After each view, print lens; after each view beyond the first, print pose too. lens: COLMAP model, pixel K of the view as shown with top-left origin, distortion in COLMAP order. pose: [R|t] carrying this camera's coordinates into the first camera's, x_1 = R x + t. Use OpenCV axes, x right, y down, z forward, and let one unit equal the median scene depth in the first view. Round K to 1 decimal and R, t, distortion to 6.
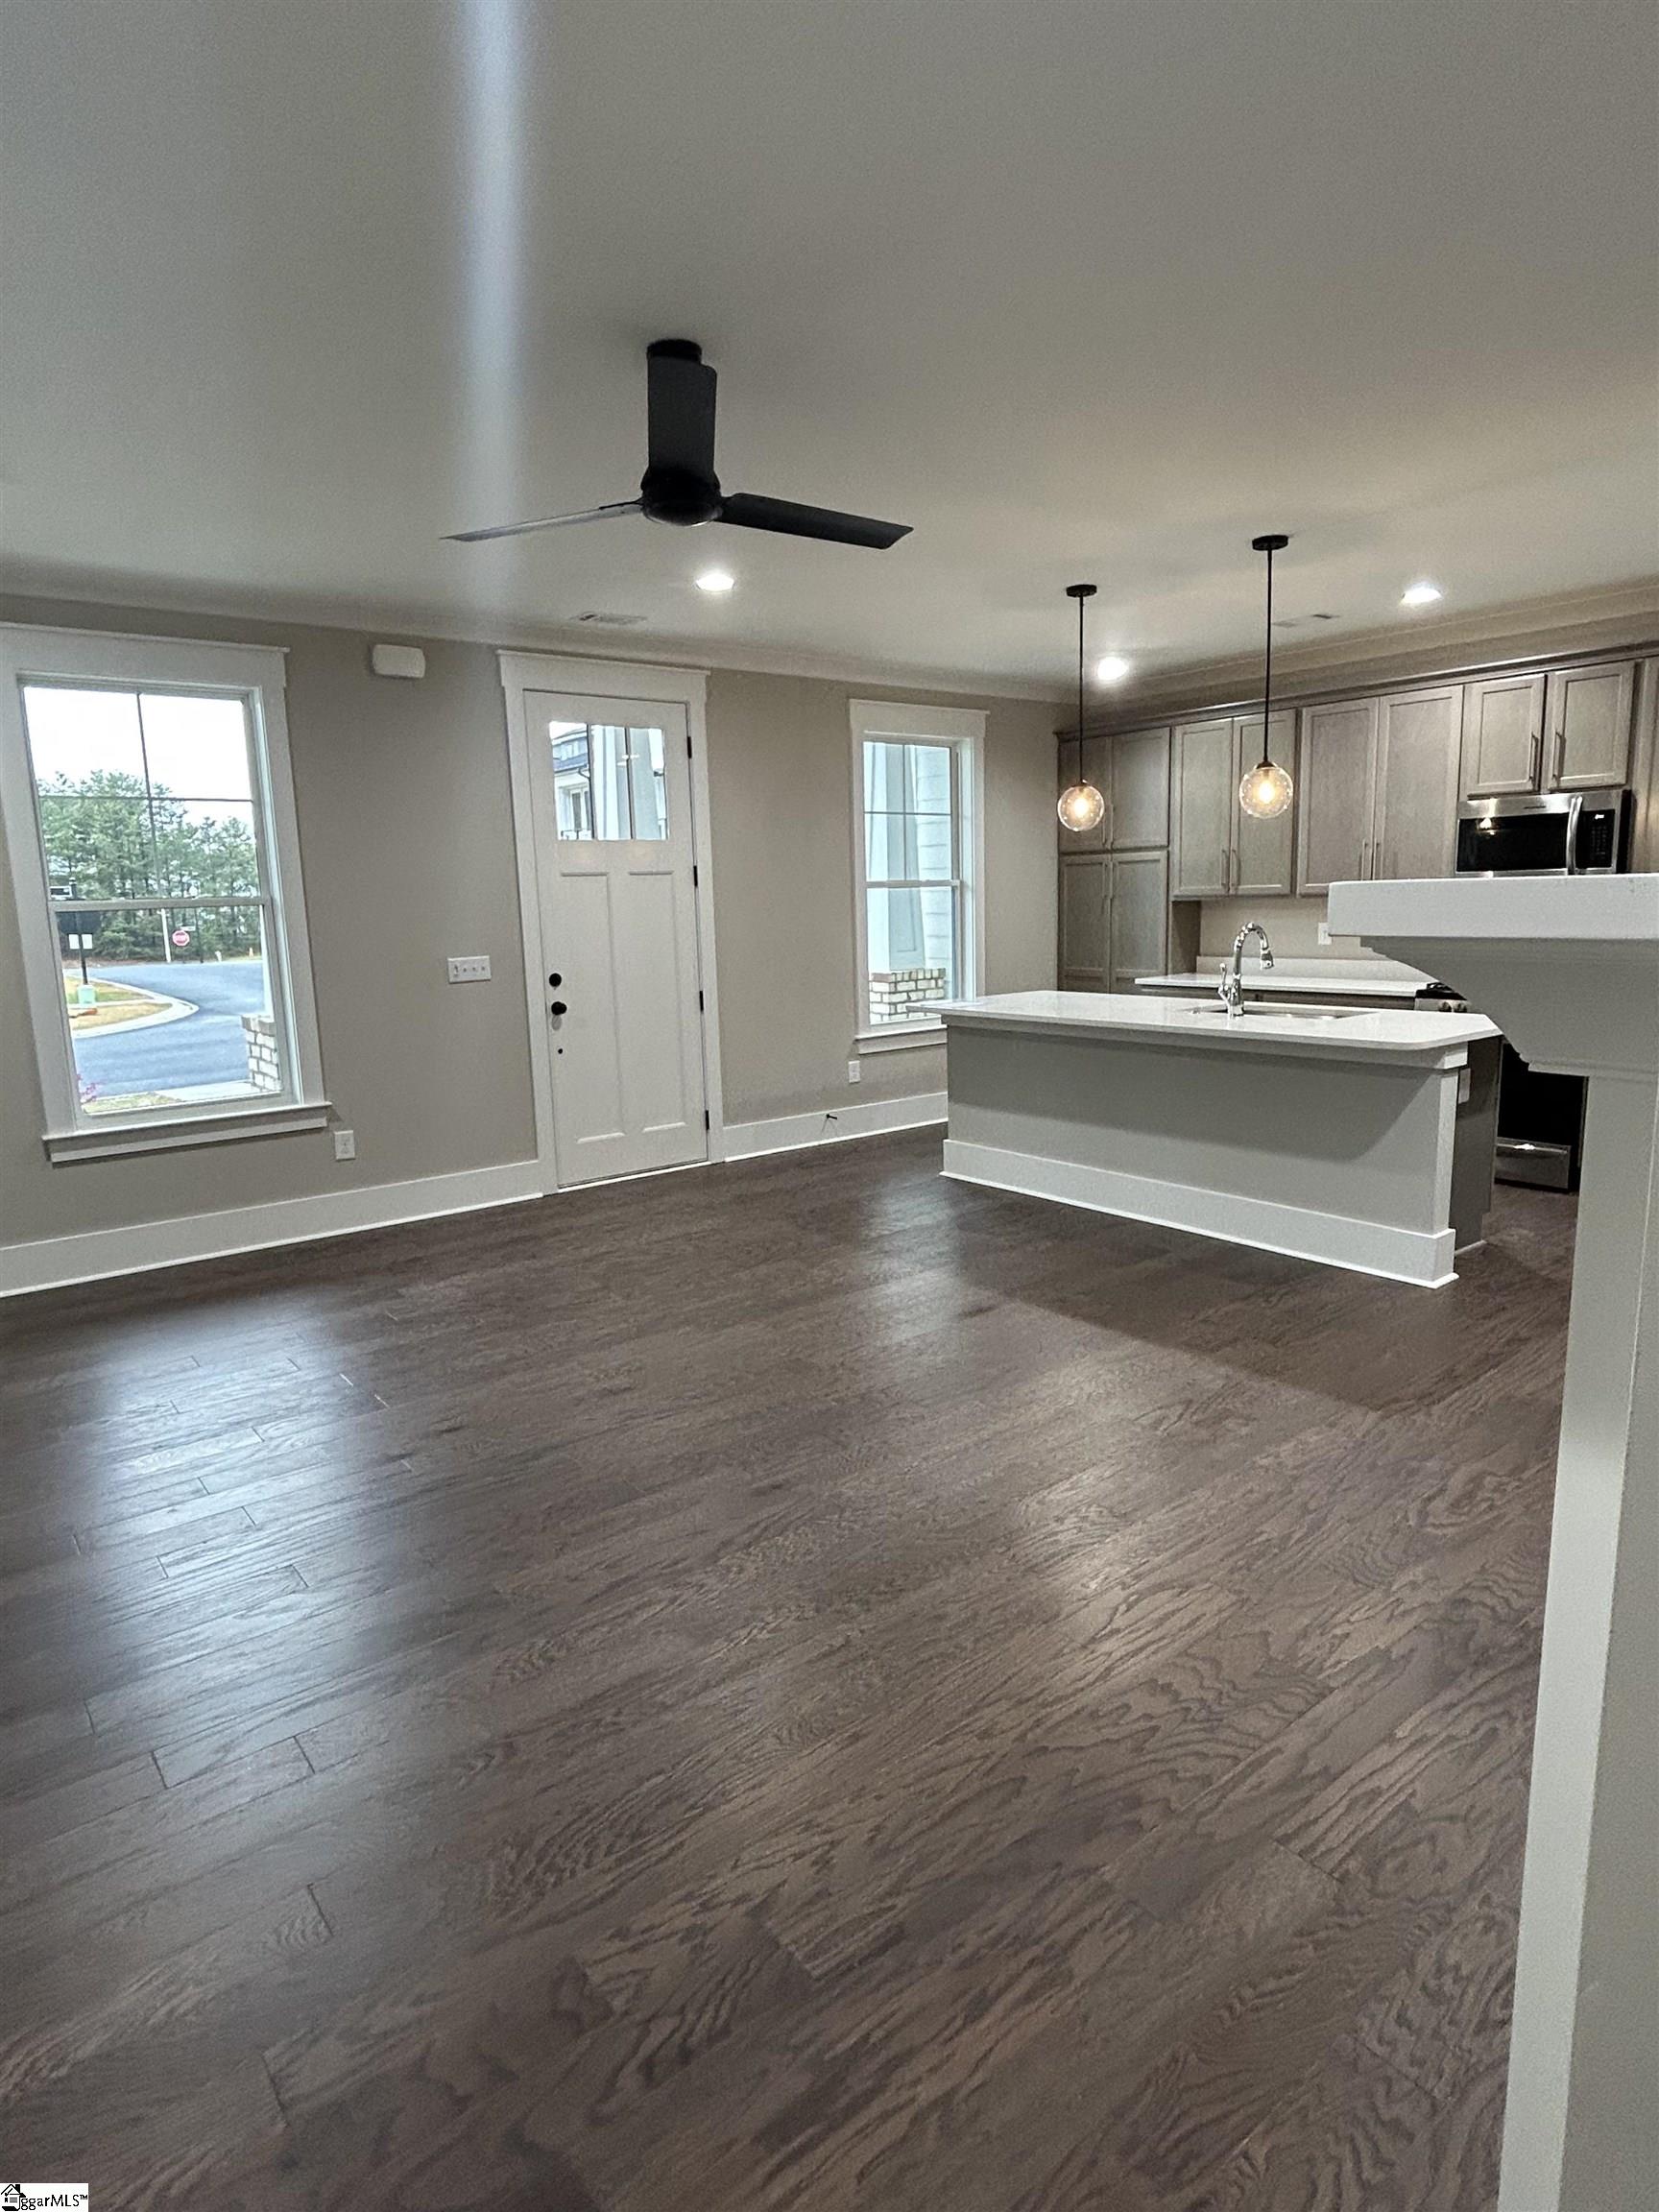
lens RADIAL K [[1250.3, 0, 828.7], [0, 1250.3, 1101.2], [0, 0, 1]] dist [-0.008494, 0.000458]
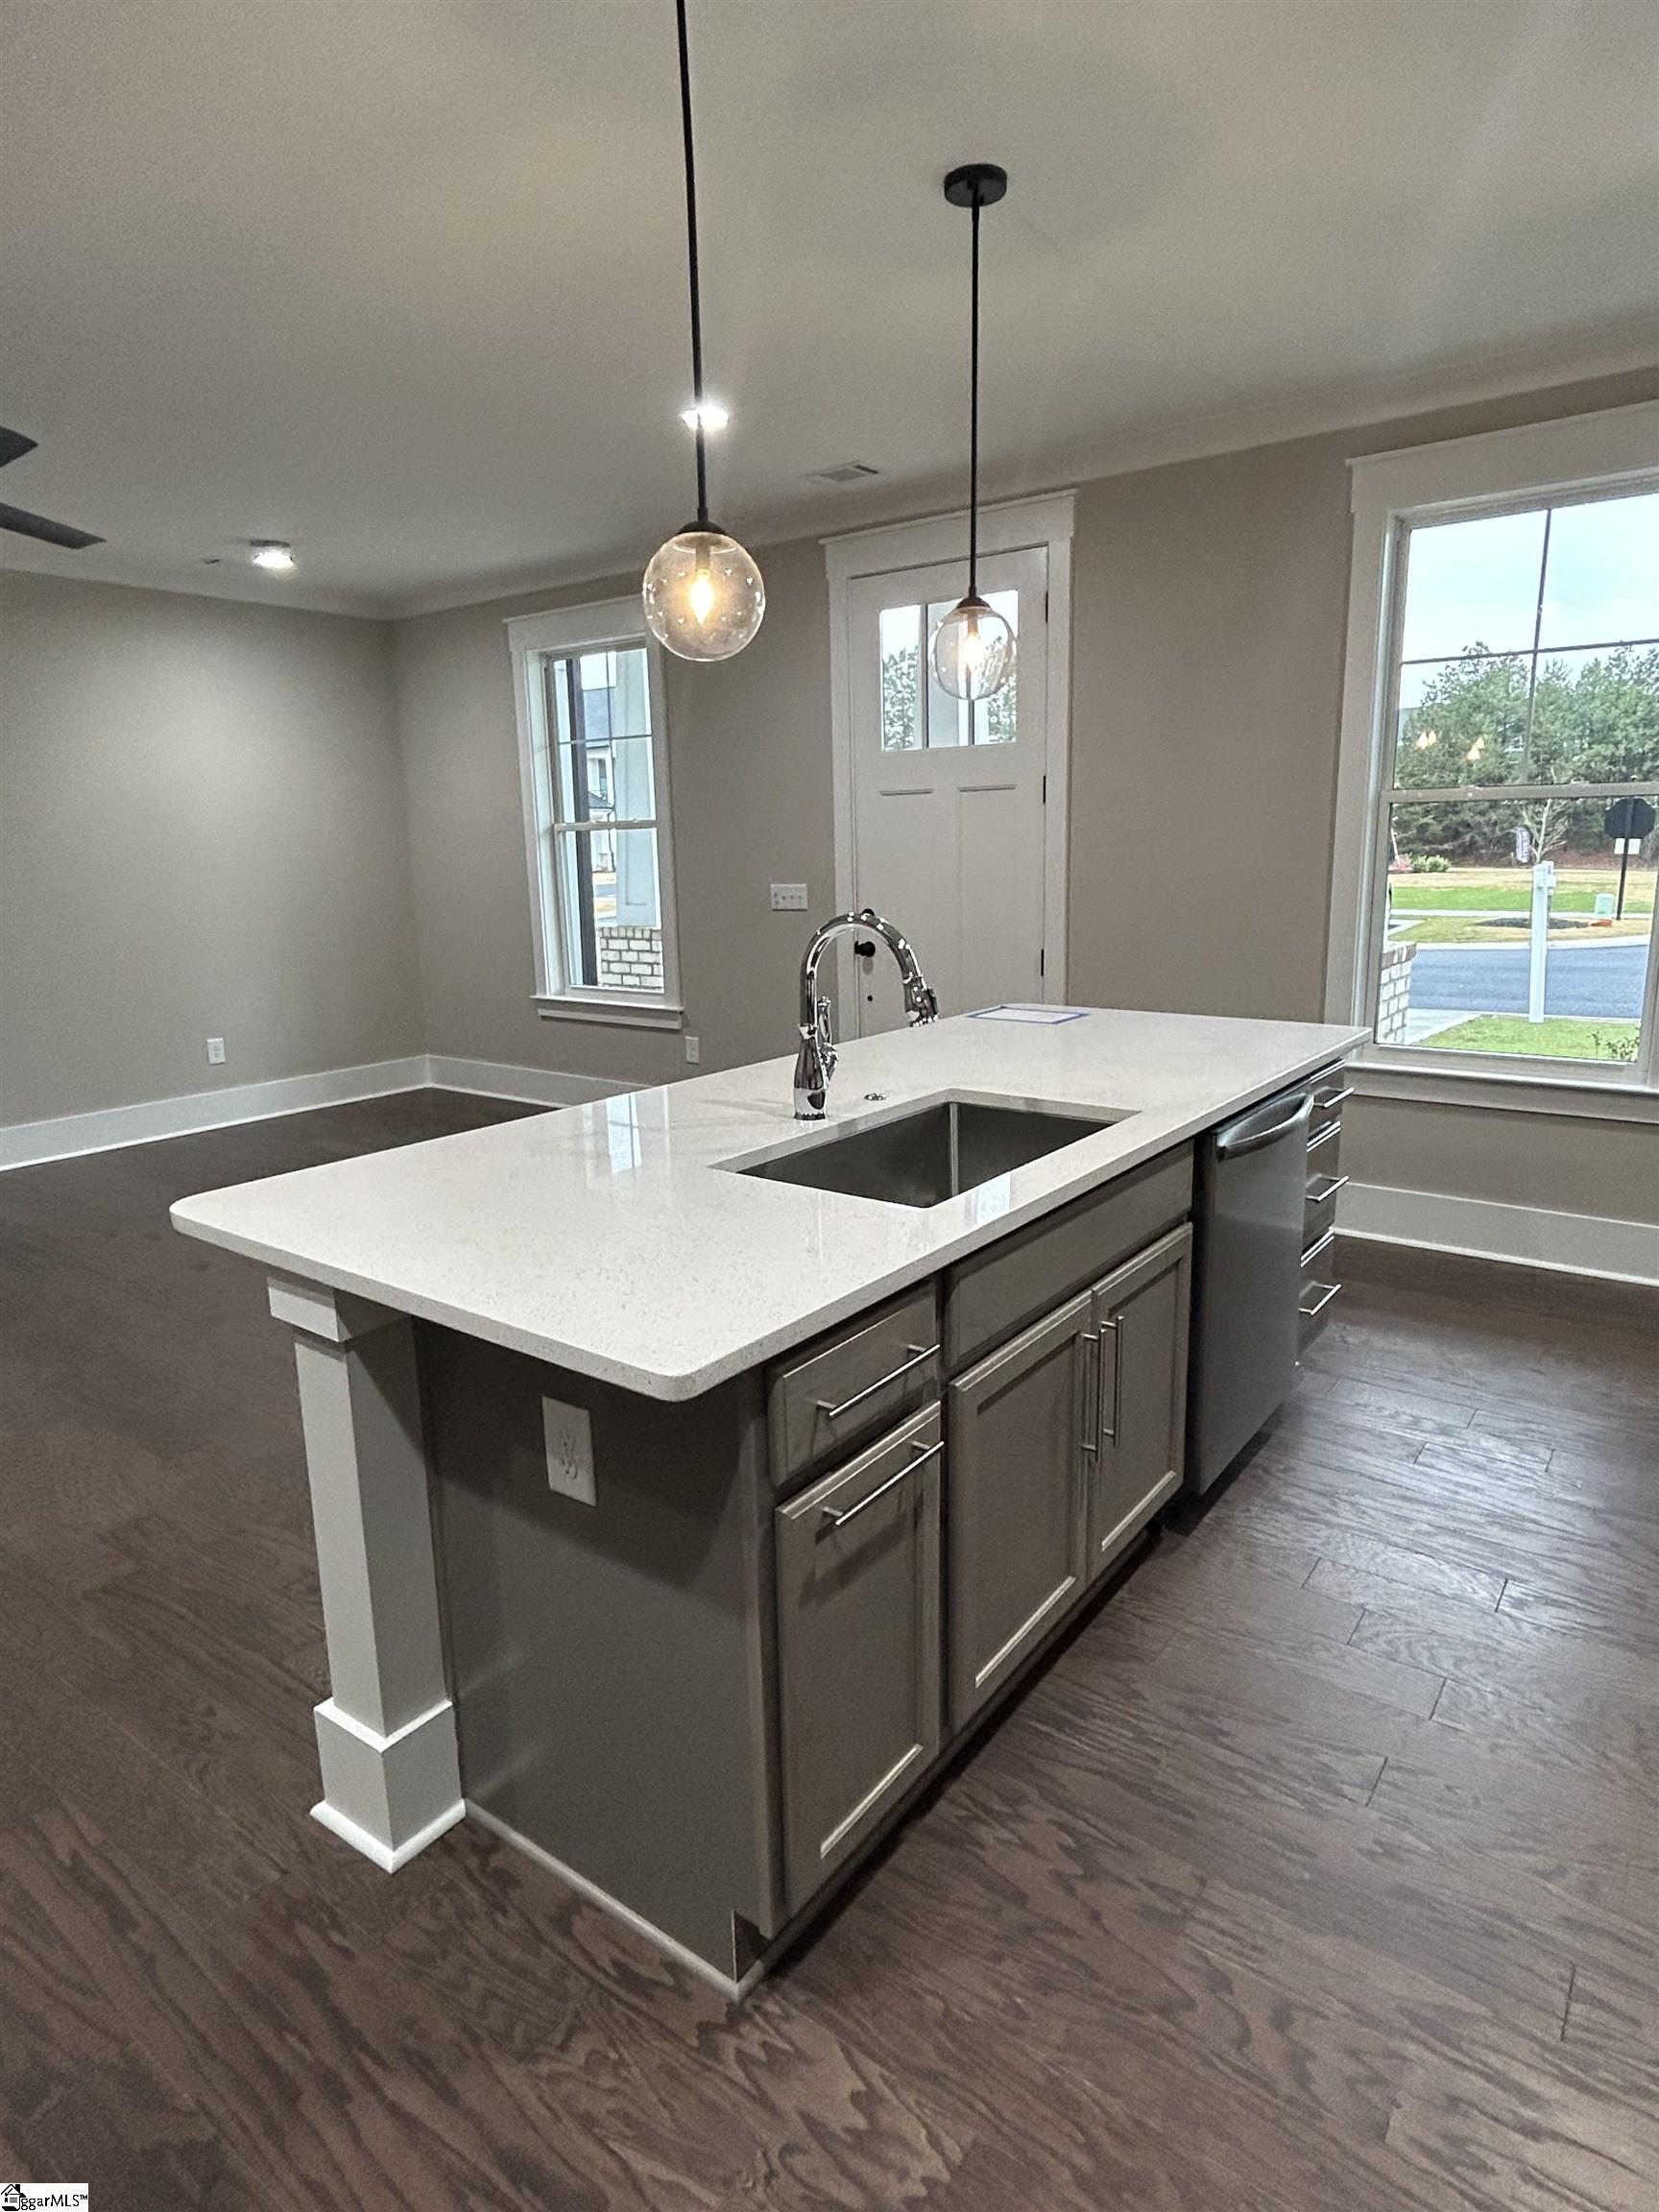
lens RADIAL K [[1250.3, 0, 835.4], [0, 1250.3, 1106.3], [0, 0, 1]] dist [-0.008494, 0.000458]
pose [[0.259331, 0.225178, -0.939171, 0.650481], [-0.143838, 0.970599, 0.192996, -0.138856], [0.955017, 0.085039, 0.284096, 0.769350]]
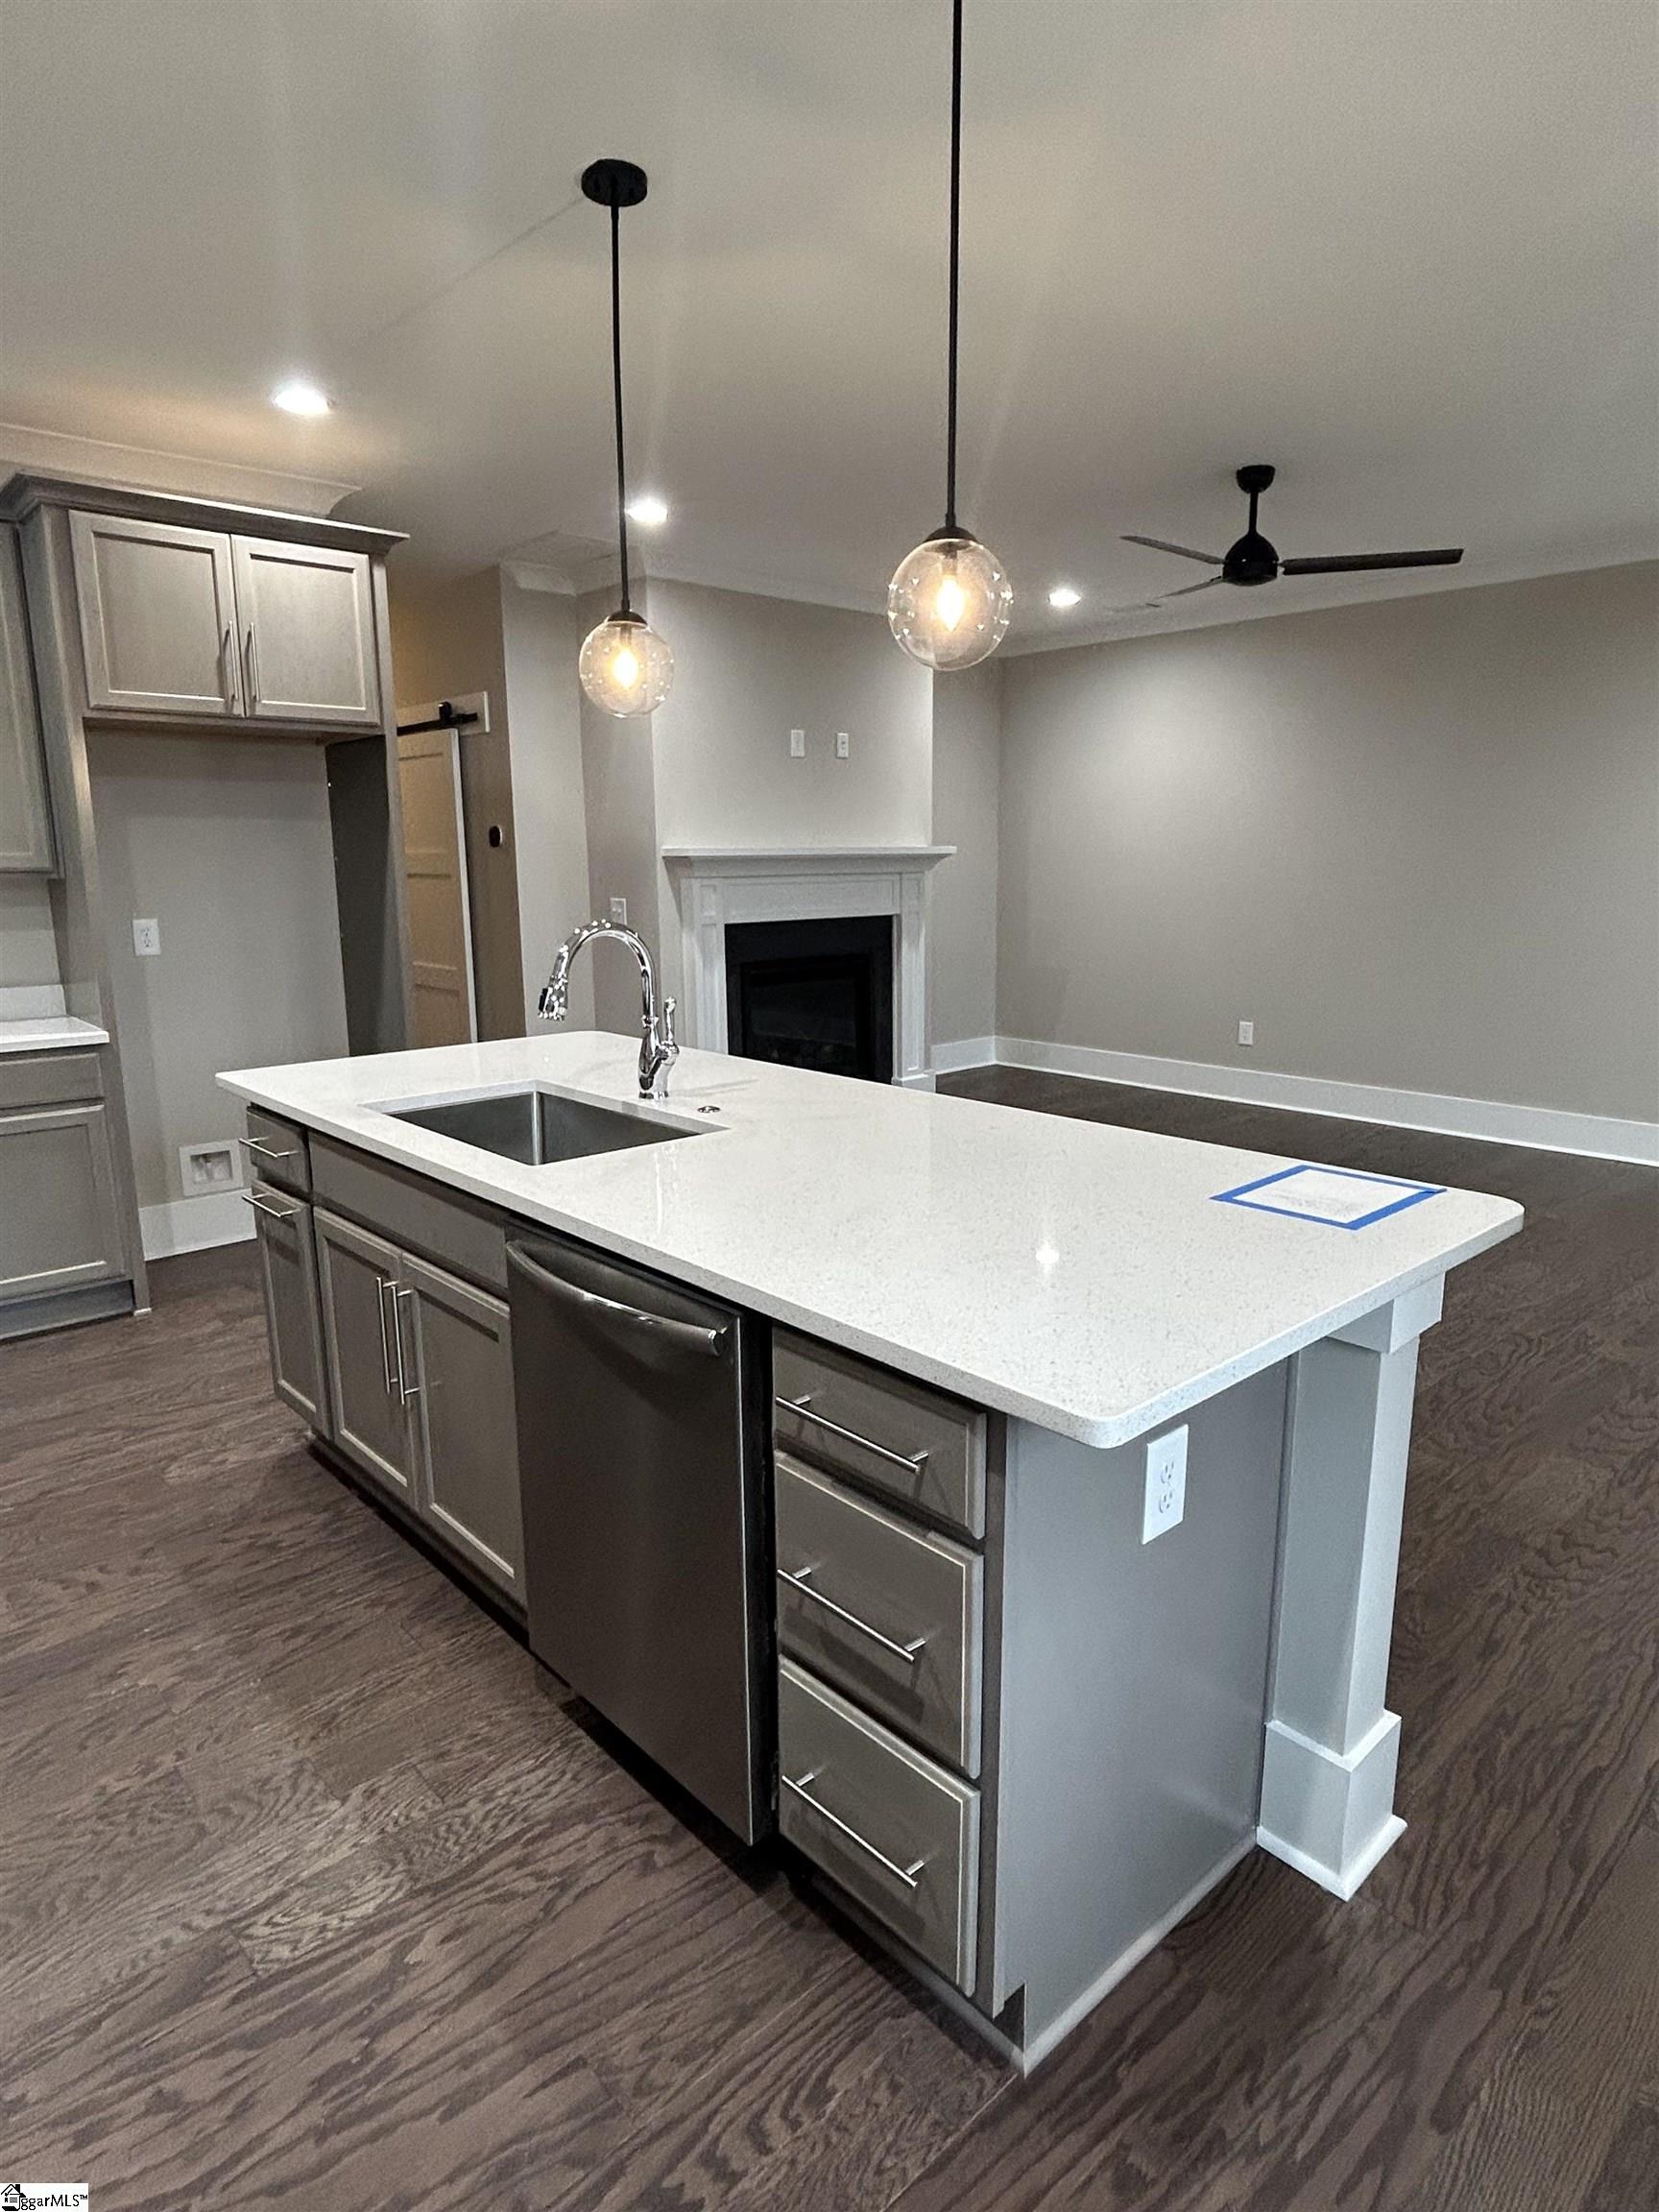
lens RADIAL K [[1250.3, 0, 841.9], [0, 1250.3, 1107.0], [0, 0, 1]] dist [-0.008494, 0.000458]
pose [[-0.996582, 0.048138, -0.067139, 0.246785], [0.021350, 0.935156, 0.353592, -0.213489], [0.079806, 0.350950, -0.932987, 1.297975]]
